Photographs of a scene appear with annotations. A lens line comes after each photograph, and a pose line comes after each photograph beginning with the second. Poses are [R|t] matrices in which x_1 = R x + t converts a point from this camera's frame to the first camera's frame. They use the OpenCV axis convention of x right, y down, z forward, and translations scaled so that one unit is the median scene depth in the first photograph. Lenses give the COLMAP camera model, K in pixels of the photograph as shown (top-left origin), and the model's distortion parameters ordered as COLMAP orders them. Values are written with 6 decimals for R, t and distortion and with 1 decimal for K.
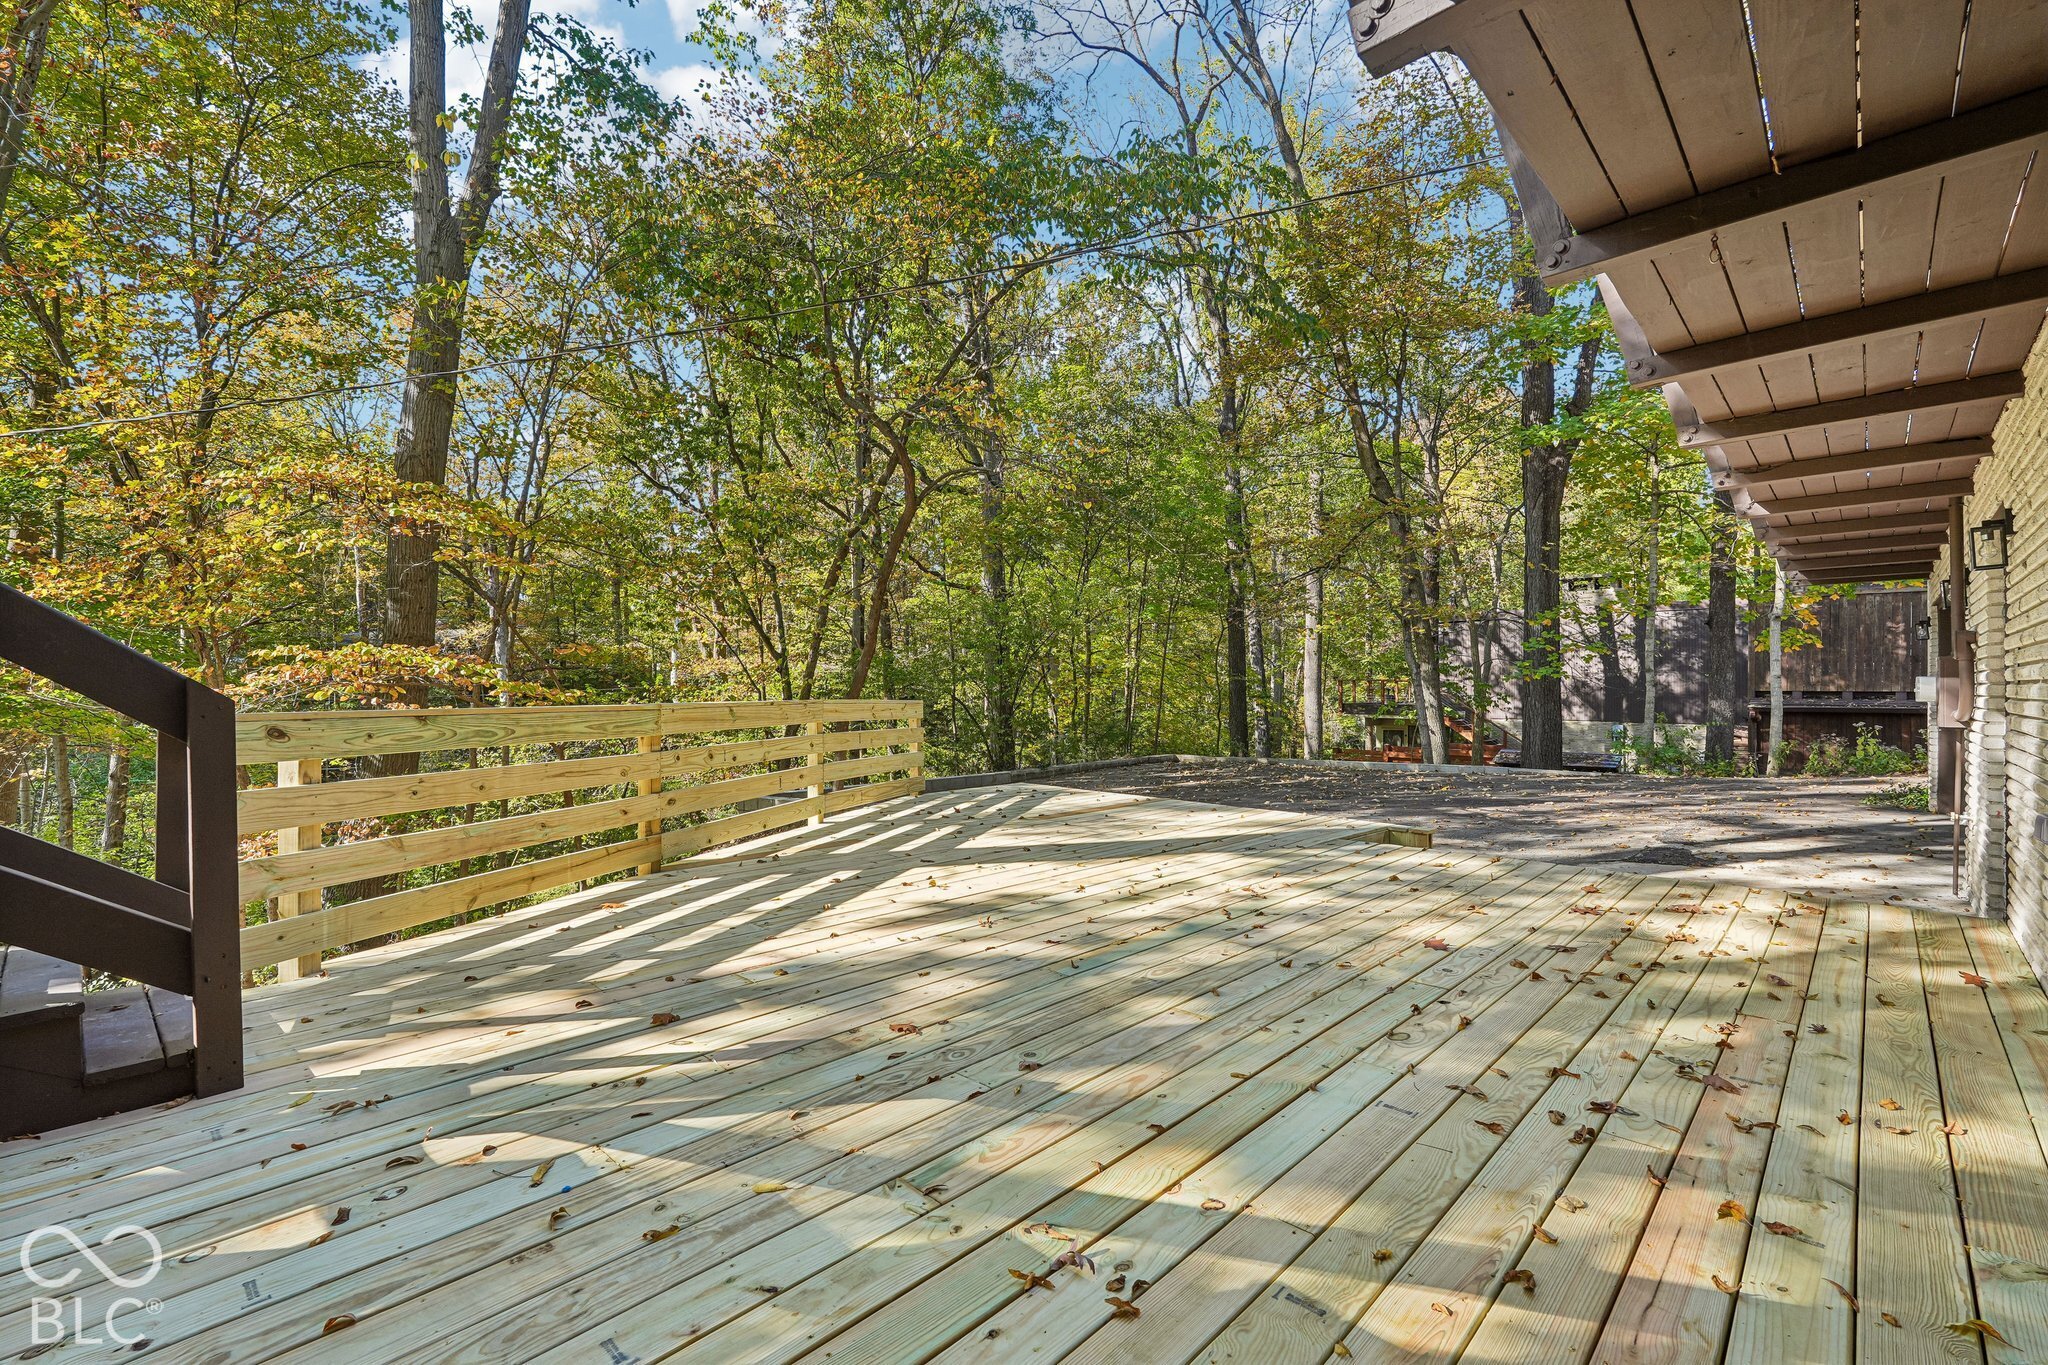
lens RADIAL K [[910.7, 0, 1020.4], [0, 910.7, 688.7], [0, 0, 1]] dist [-0.013830, 0.002276]
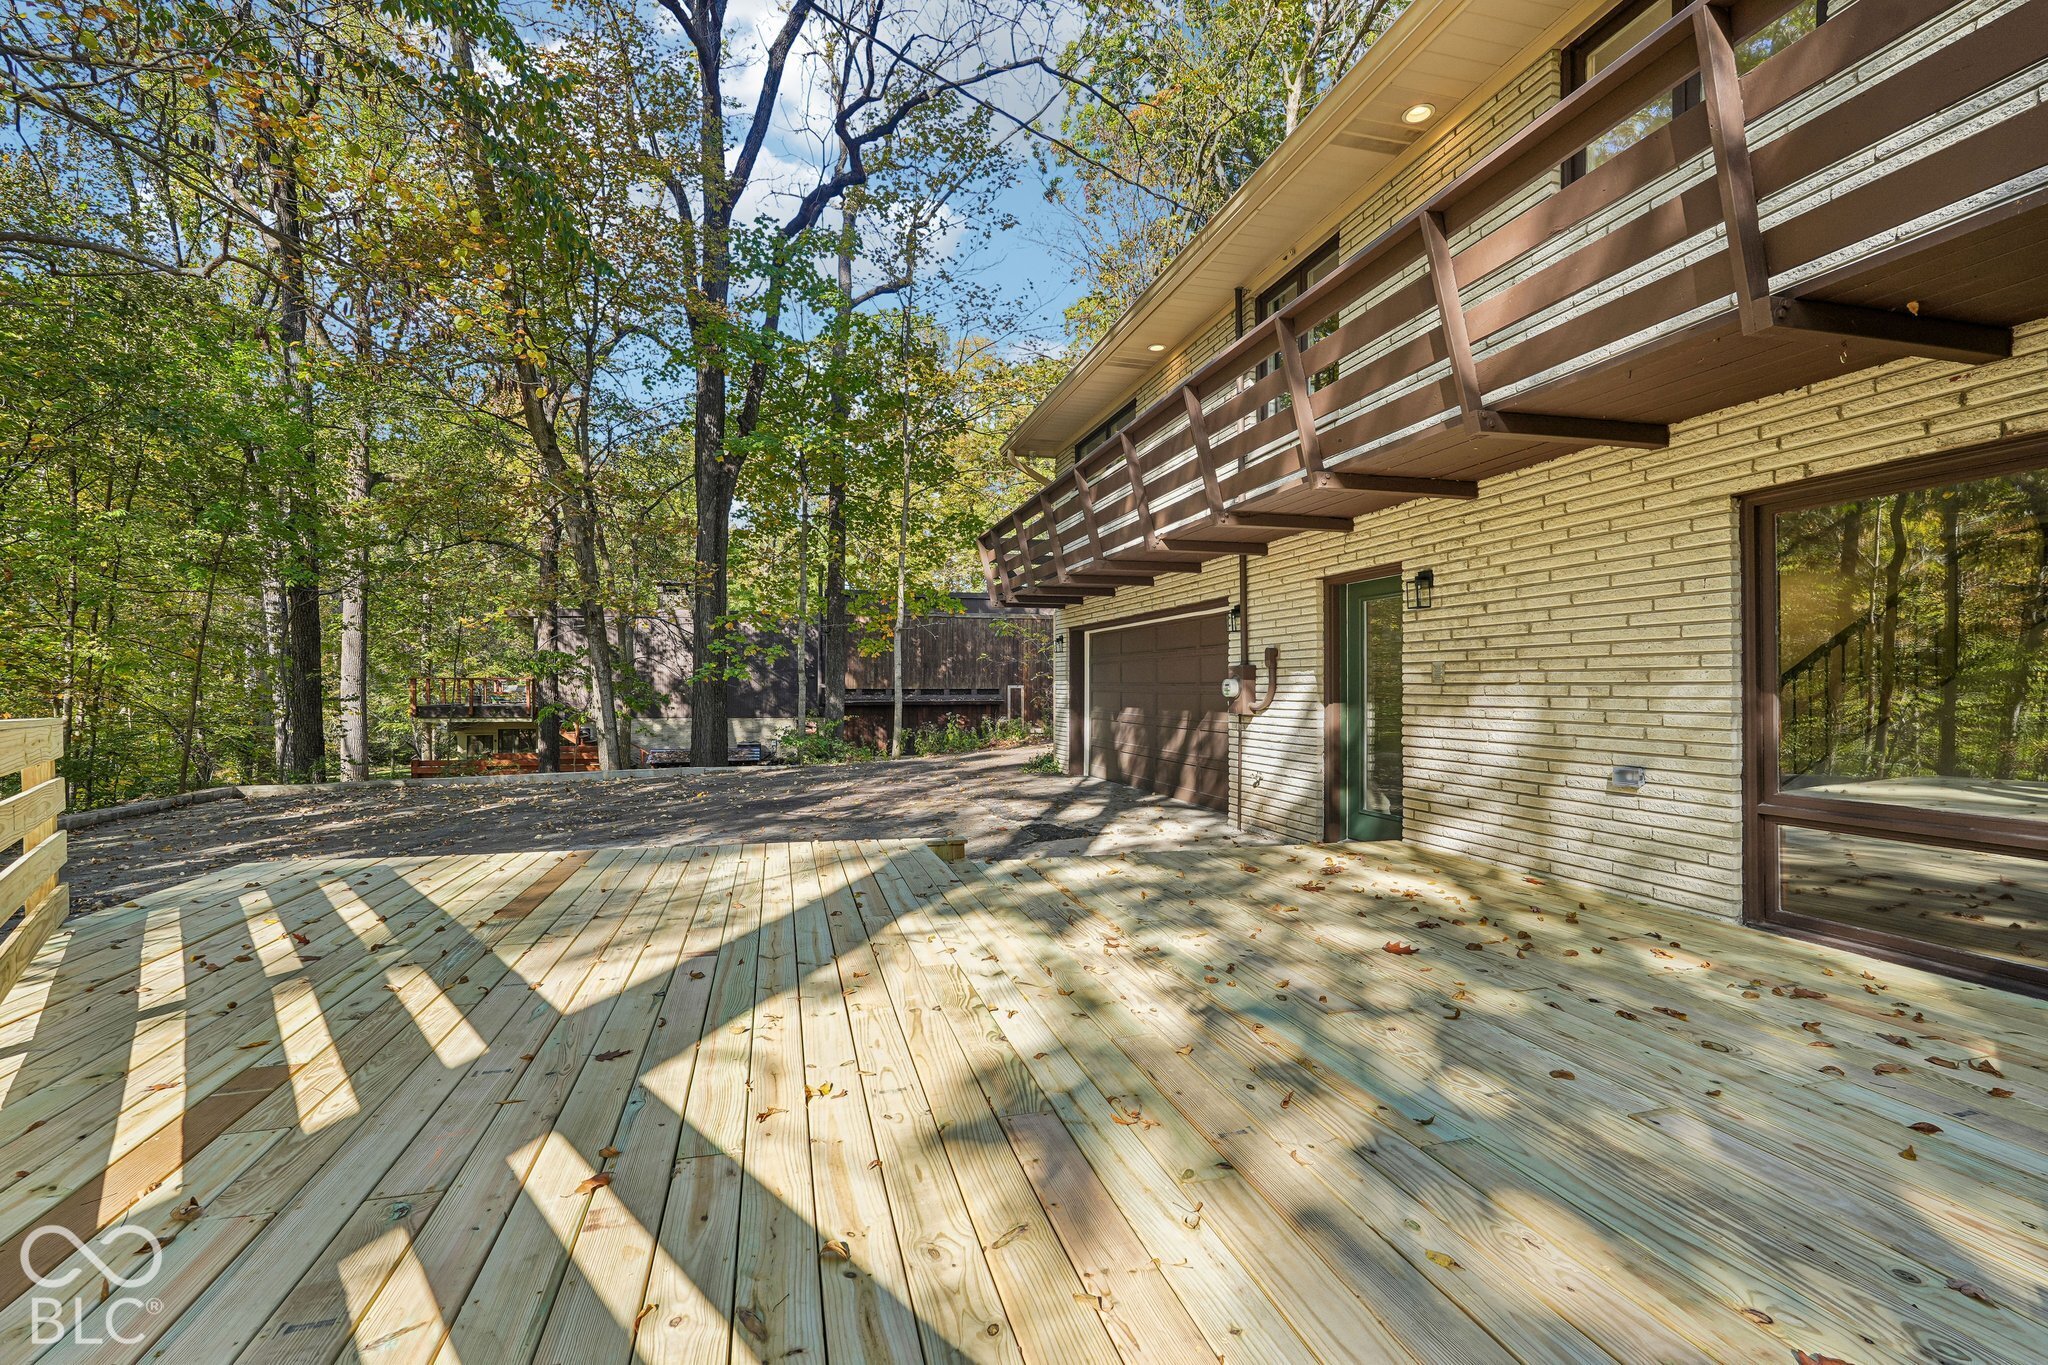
lens RADIAL K [[910.7, 0, 1022.9], [0, 910.7, 679.3], [0, 0, 1]] dist [-0.013830, 0.002276]
pose [[0.521548, 0.002958, 0.853217, -0.545670], [0.003968, 0.999975, -0.005892, -0.008163], [-0.853213, 0.006458, 0.521523, 0.771728]]
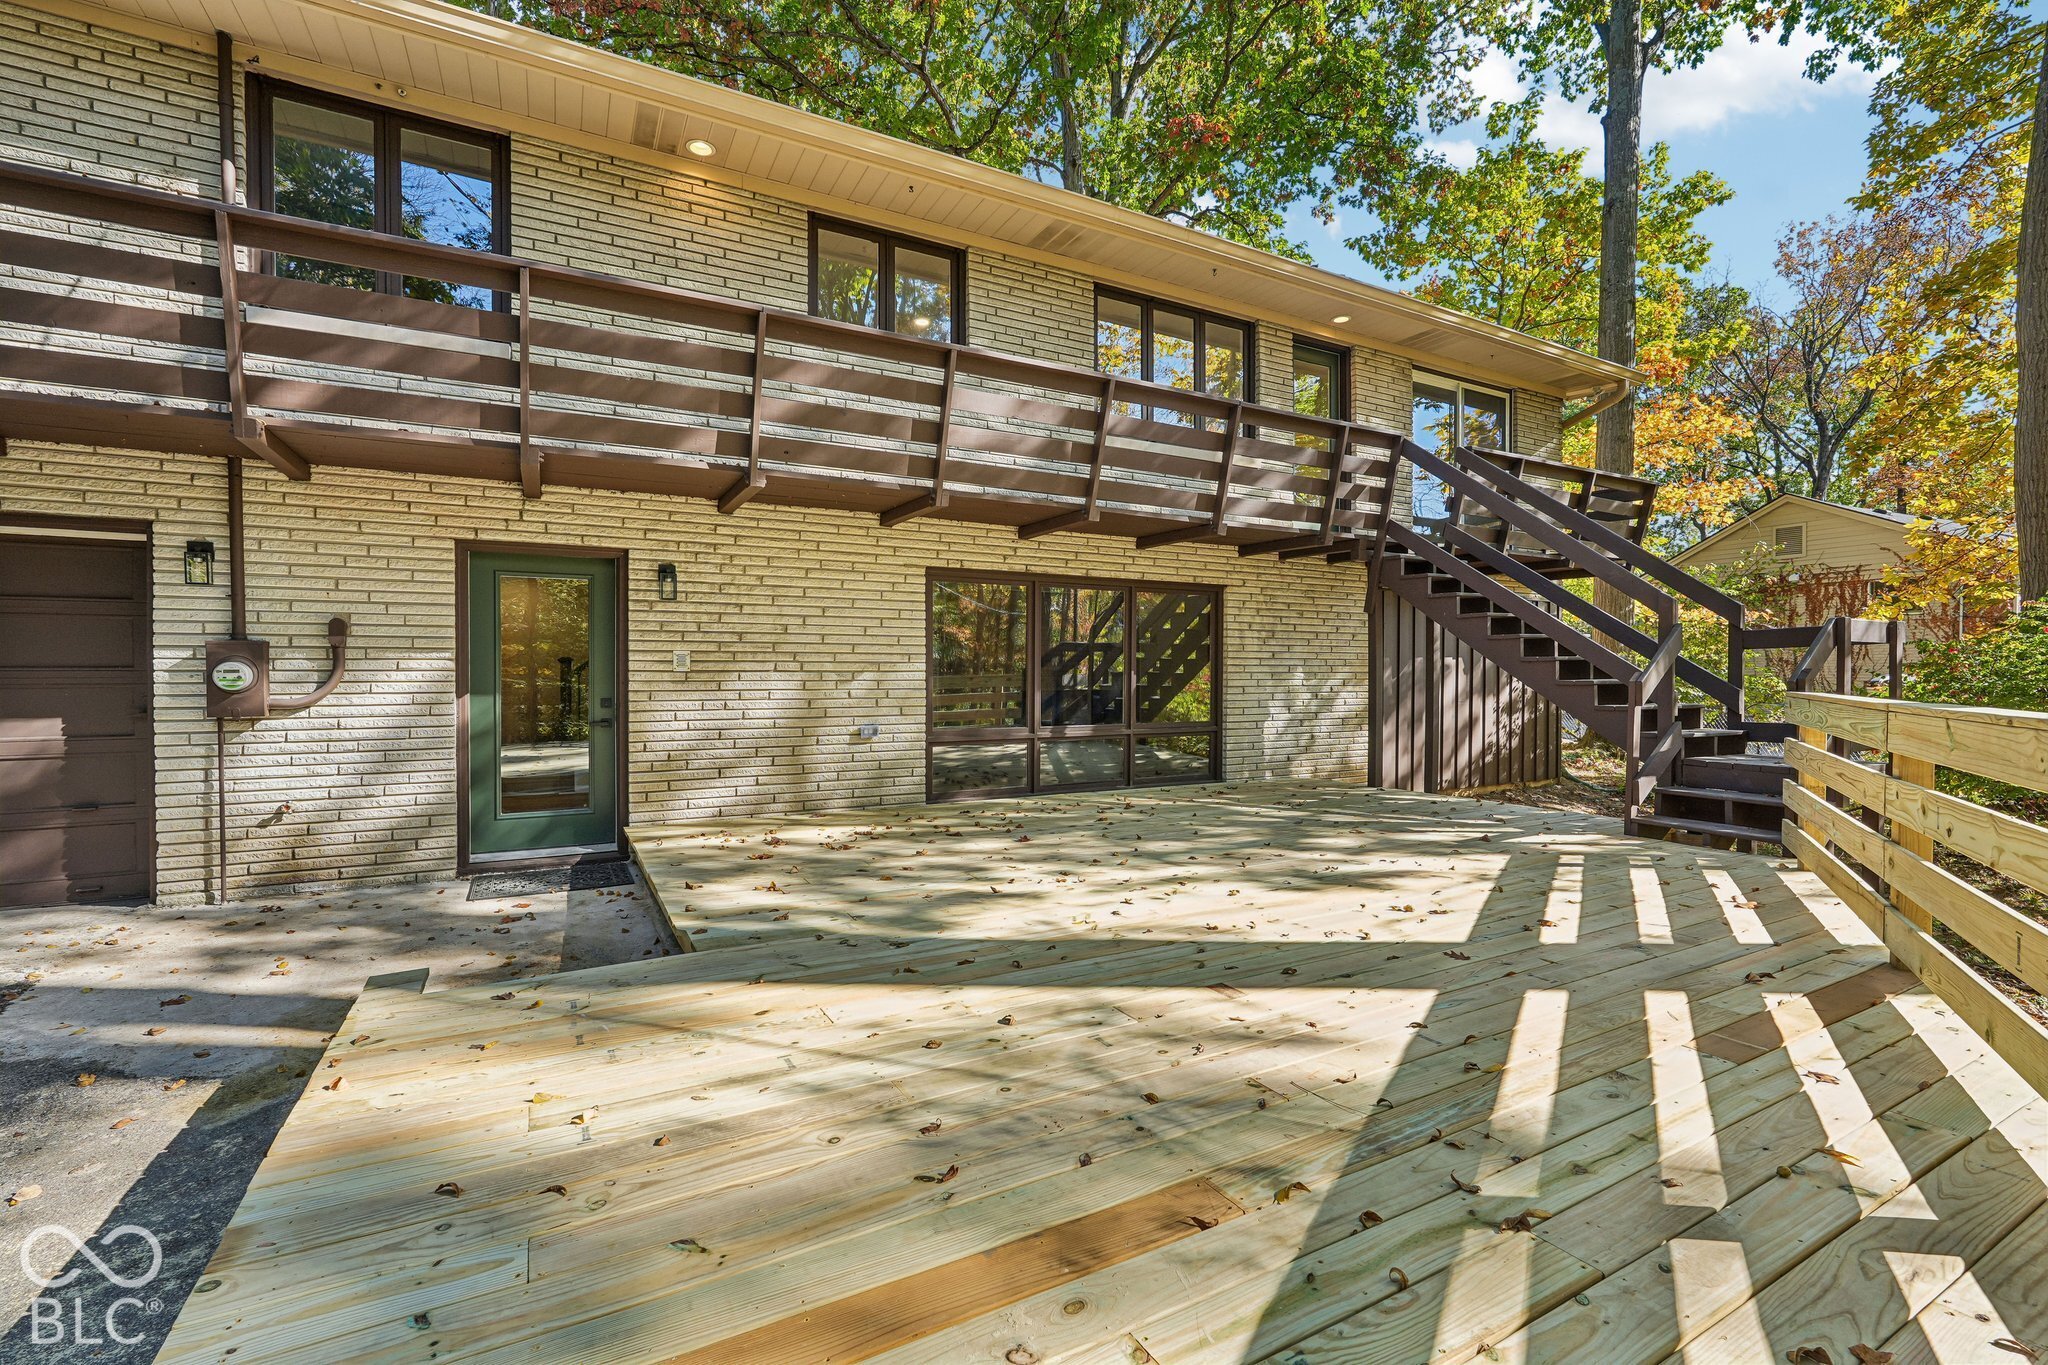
lens RADIAL K [[910.7, 0, 1025.8], [0, 910.7, 673.5], [0, 0, 1]] dist [-0.013830, 0.002276]
pose [[-0.955983, -0.003961, 0.293395, -0.001453], [-0.002789, 0.999986, 0.004413, -0.011046], [-0.293408, 0.003401, -0.955981, 2.305259]]
